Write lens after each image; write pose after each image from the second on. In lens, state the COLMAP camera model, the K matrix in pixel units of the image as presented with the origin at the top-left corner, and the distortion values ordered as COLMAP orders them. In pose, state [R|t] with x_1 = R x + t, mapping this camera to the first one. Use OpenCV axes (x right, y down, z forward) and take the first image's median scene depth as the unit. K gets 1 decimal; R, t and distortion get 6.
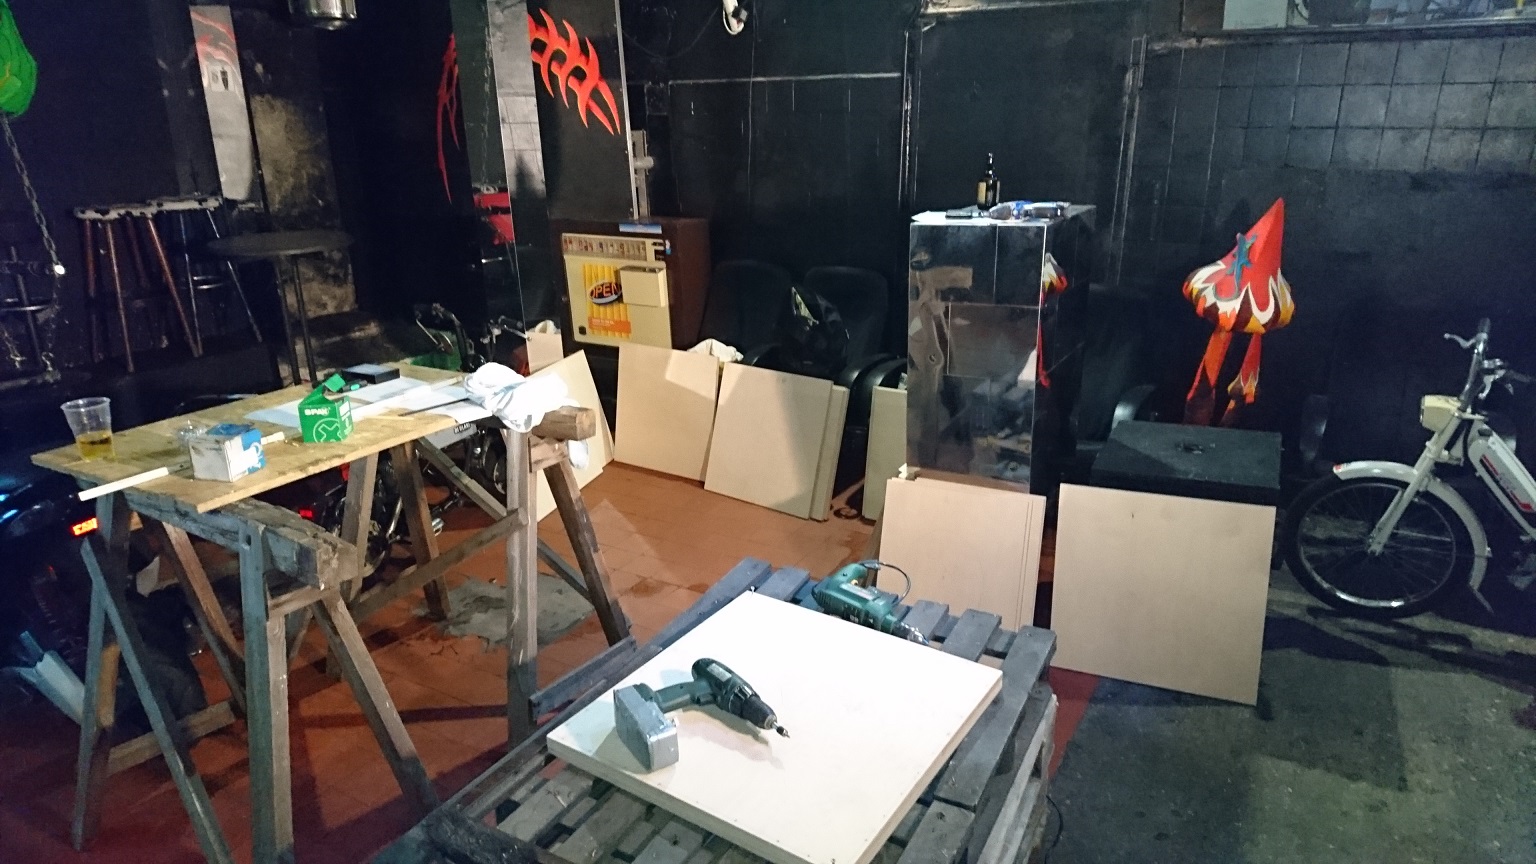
lens RADIAL K [[957.1, 0, 757.5], [0, 957.1, 434.1], [0, 0, 1]] dist [0.063338, -0.081722]
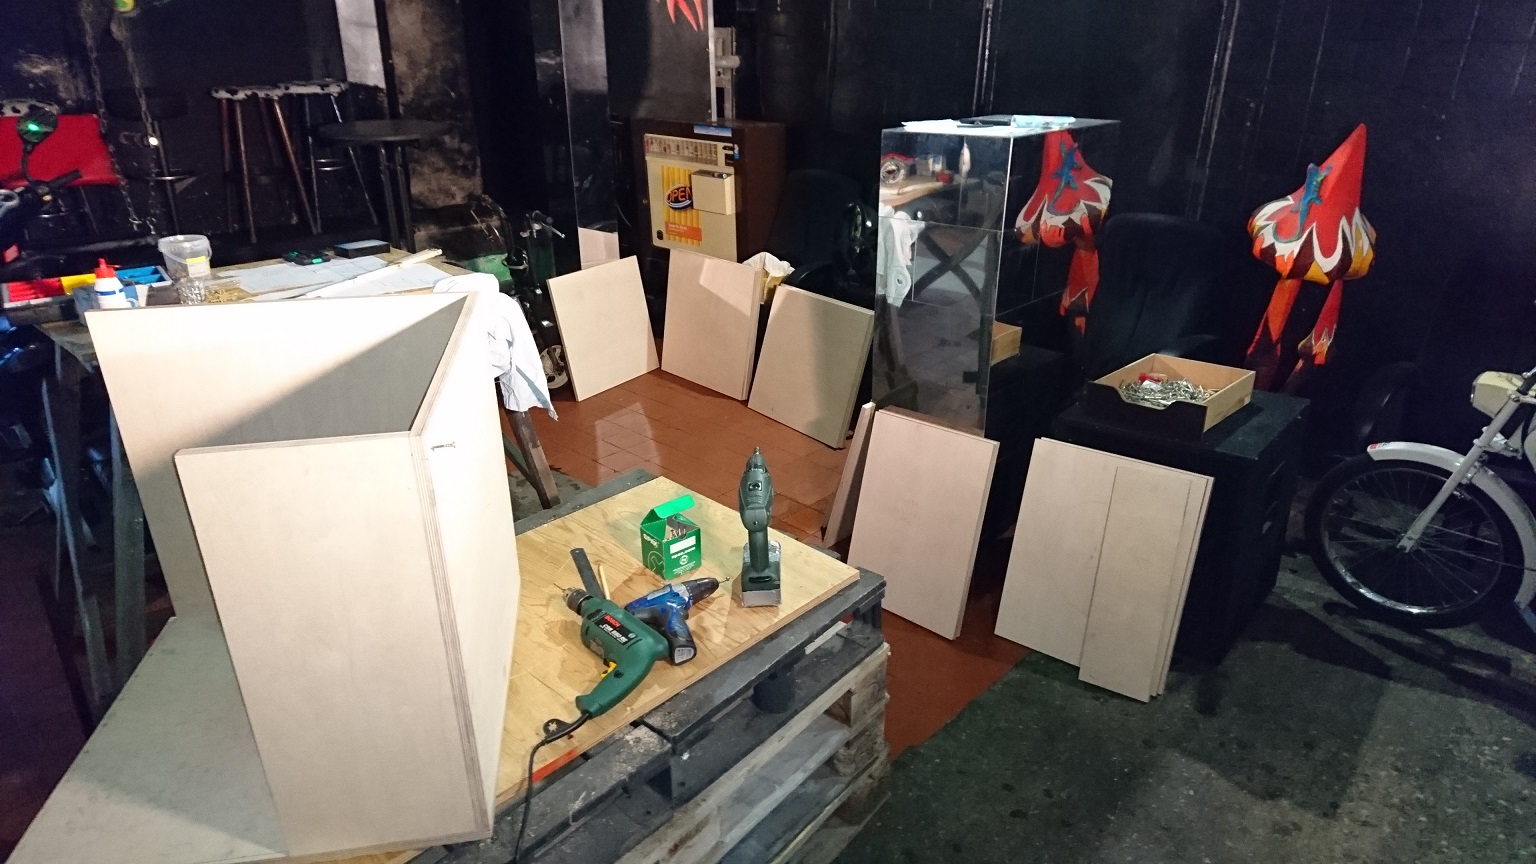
lens RADIAL K [[957.1, 0, 757.5], [0, 957.1, 434.1], [0, 0, 1]] dist [0.063338, -0.081722]
pose [[0.974461, 0.108054, -0.196849, 0.150183], [-0.091491, 0.991602, 0.091404, -0.002756], [0.205072, -0.071060, 0.976164, 0.034247]]
